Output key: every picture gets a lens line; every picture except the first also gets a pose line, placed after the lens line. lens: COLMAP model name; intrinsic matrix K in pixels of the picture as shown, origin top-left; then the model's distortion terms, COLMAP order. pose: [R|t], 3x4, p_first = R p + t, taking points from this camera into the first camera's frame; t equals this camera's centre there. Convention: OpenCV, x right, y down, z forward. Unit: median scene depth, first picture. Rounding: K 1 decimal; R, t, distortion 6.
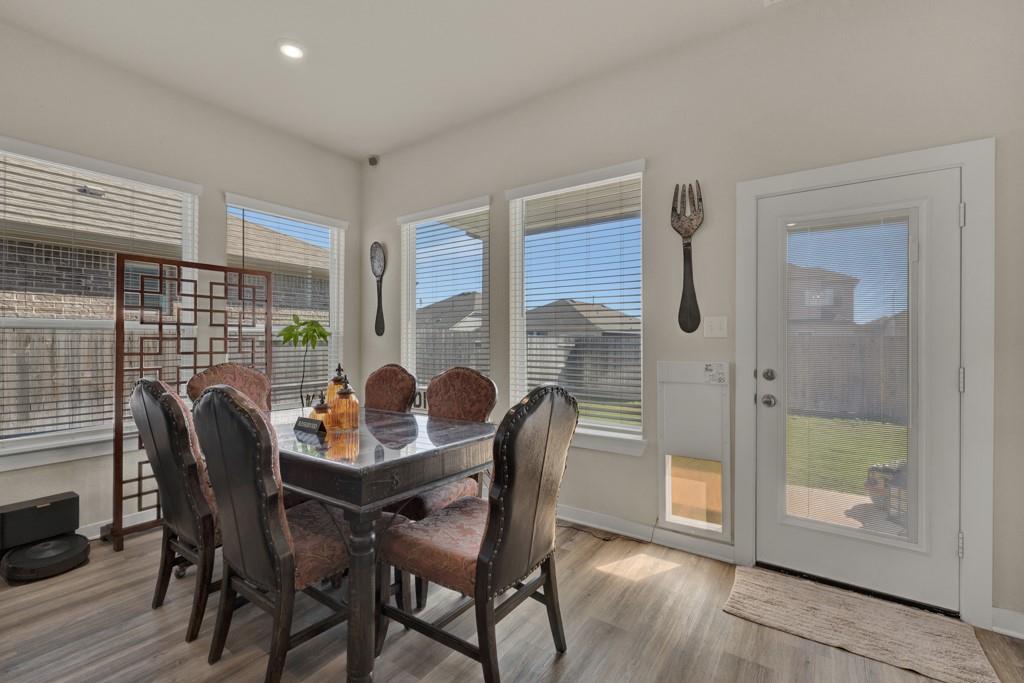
lens RADIAL K [[439.2, 0, 514.0], [0, 439.2, 340.2], [0, 0, 1]] dist [-0.004096, 0.001218]
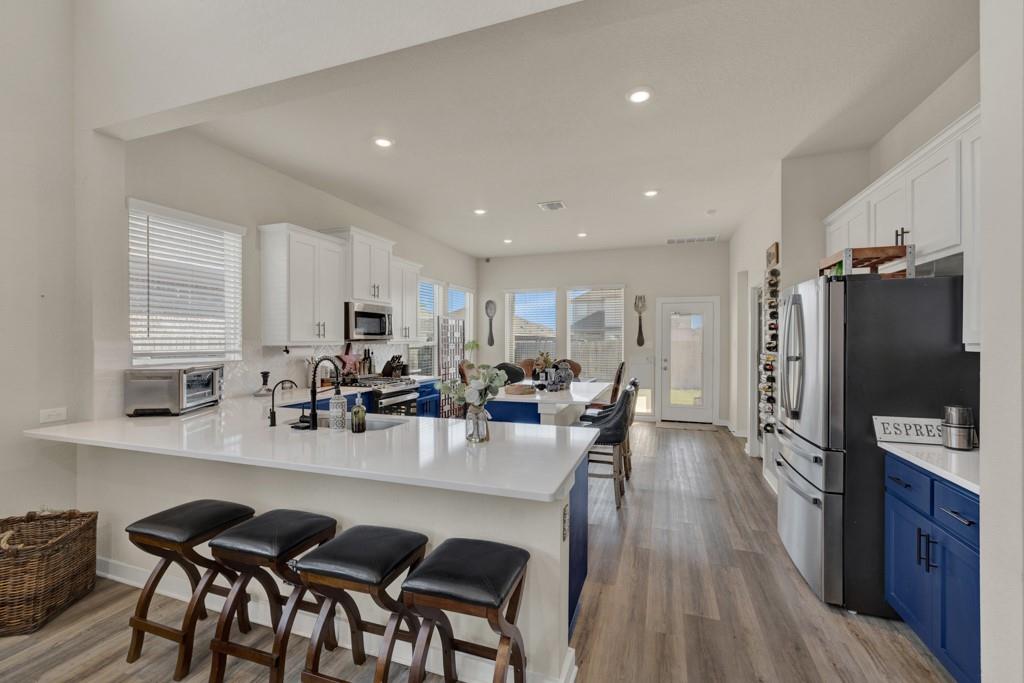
lens RADIAL K [[439.2, 0, 508.0], [0, 439.2, 345.1], [0, 0, 1]] dist [-0.004096, 0.001218]
pose [[0.965474, -0.005056, 0.260450, -0.992404], [0.002279, 0.999937, 0.010960, -0.048425], [-0.260489, -0.009988, 0.965425, -1.304066]]
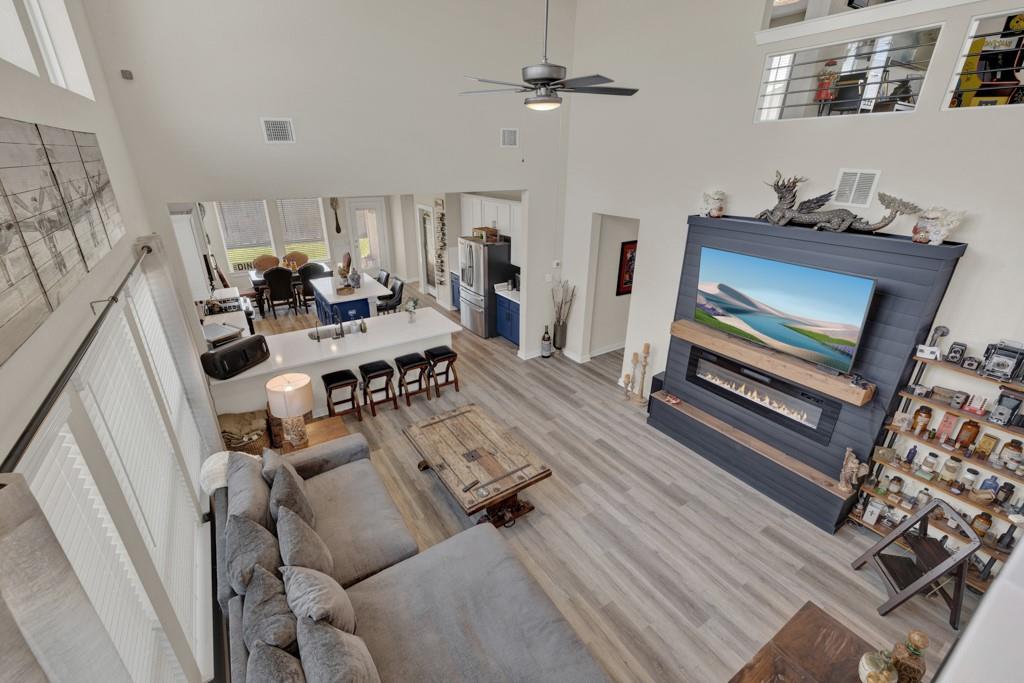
lens RADIAL K [[439.2, 0, 511.4], [0, 439.2, 343.8], [0, 0, 1]] dist [-0.004096, 0.001218]
pose [[0.377610, -0.366033, 0.850547, -2.421482], [-0.007351, 0.917339, 0.398040, -0.599889], [-0.925935, -0.156556, 0.343706, -1.768617]]
